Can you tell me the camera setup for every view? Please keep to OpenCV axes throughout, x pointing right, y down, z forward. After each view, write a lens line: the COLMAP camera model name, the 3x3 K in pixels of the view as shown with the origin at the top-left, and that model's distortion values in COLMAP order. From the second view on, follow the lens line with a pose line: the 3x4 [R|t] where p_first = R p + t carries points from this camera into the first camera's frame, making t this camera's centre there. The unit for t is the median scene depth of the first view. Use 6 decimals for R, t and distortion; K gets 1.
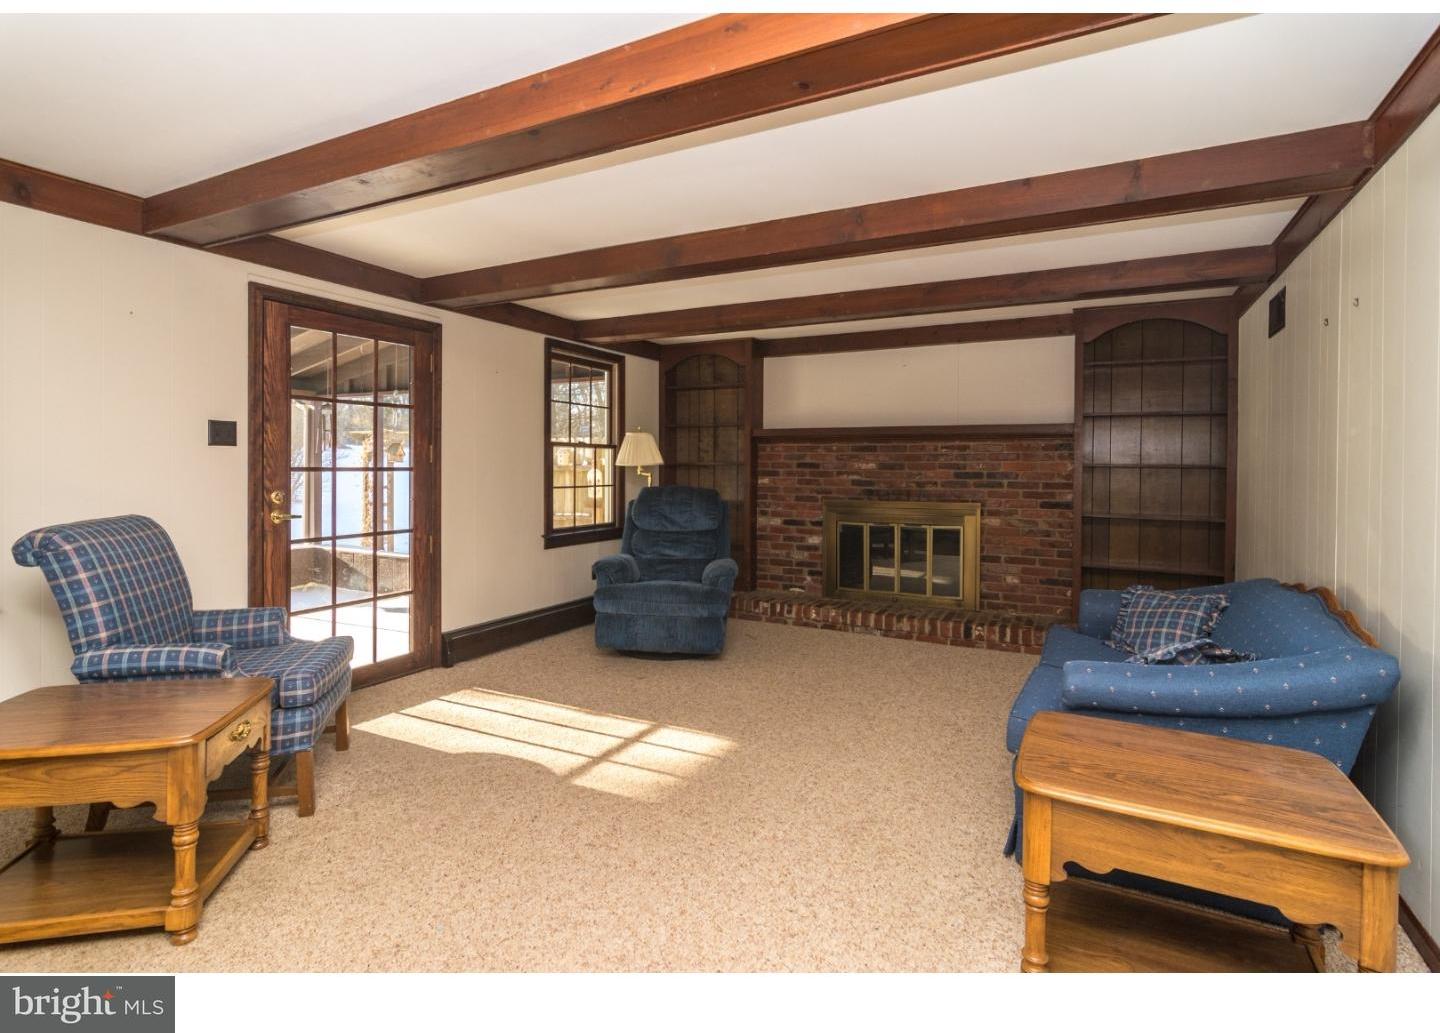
lens RADIAL K [[724.9, 0, 701.2], [0, 724.9, 473.4], [0, 0, 1]] dist [0.004463, 0.000033]
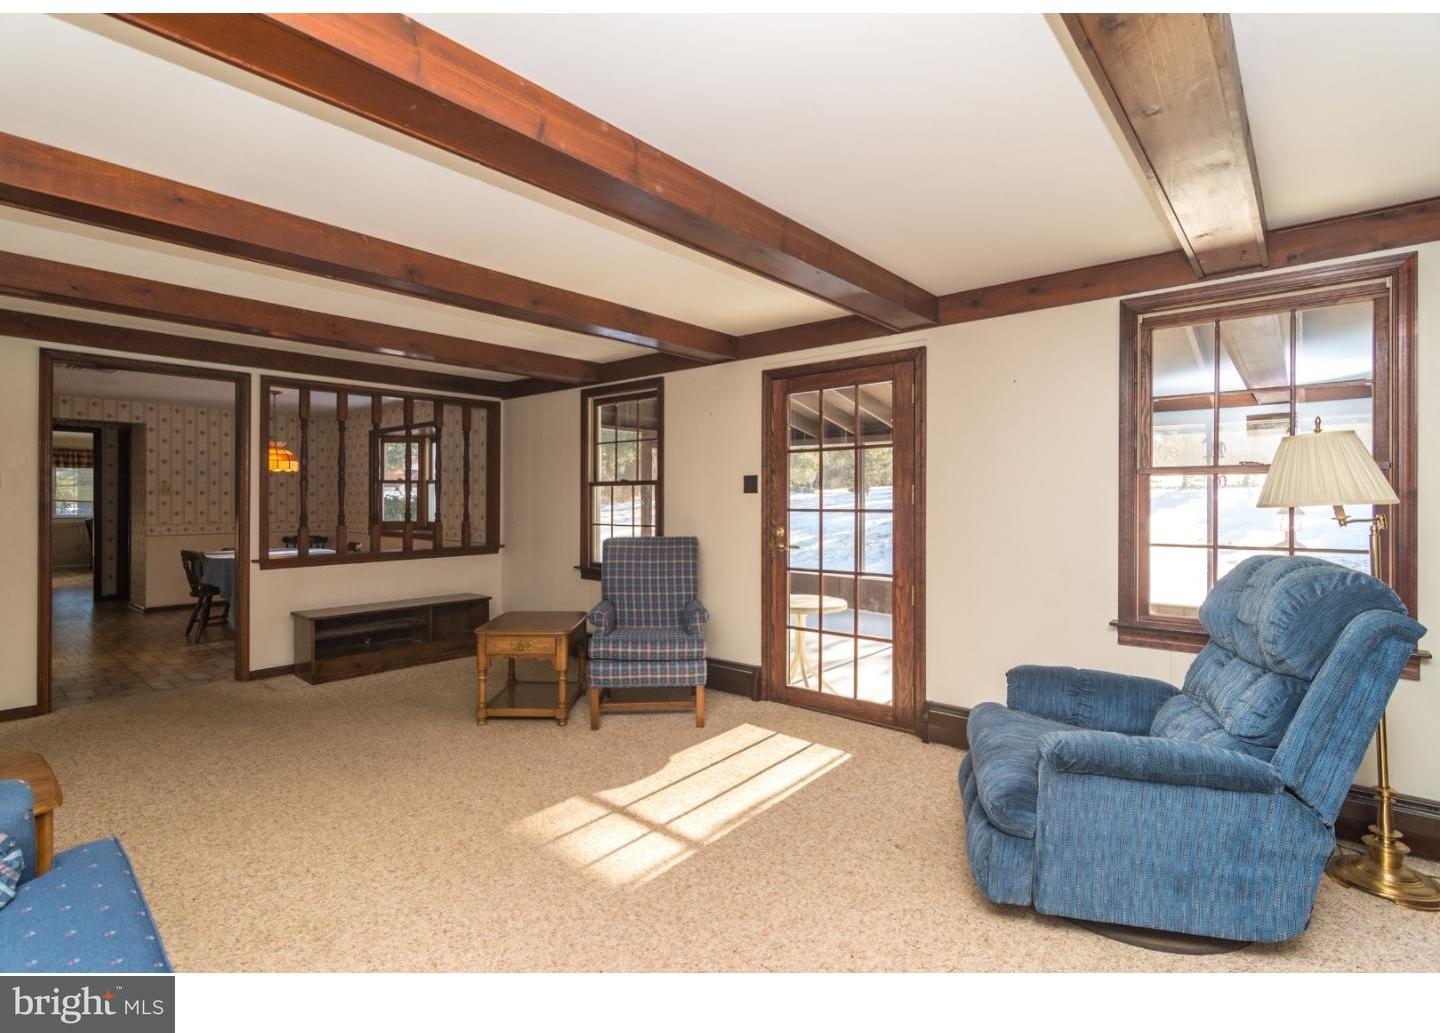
lens RADIAL K [[724.9, 0, 719.0], [0, 724.9, 507.9], [0, 0, 1]] dist [0.004463, 0.000033]
pose [[-0.225384, -0.003499, -0.974264, 0.547655], [-0.014411, 0.999896, -0.000257, -0.006165], [0.974163, 0.013982, -0.225411, 0.958175]]
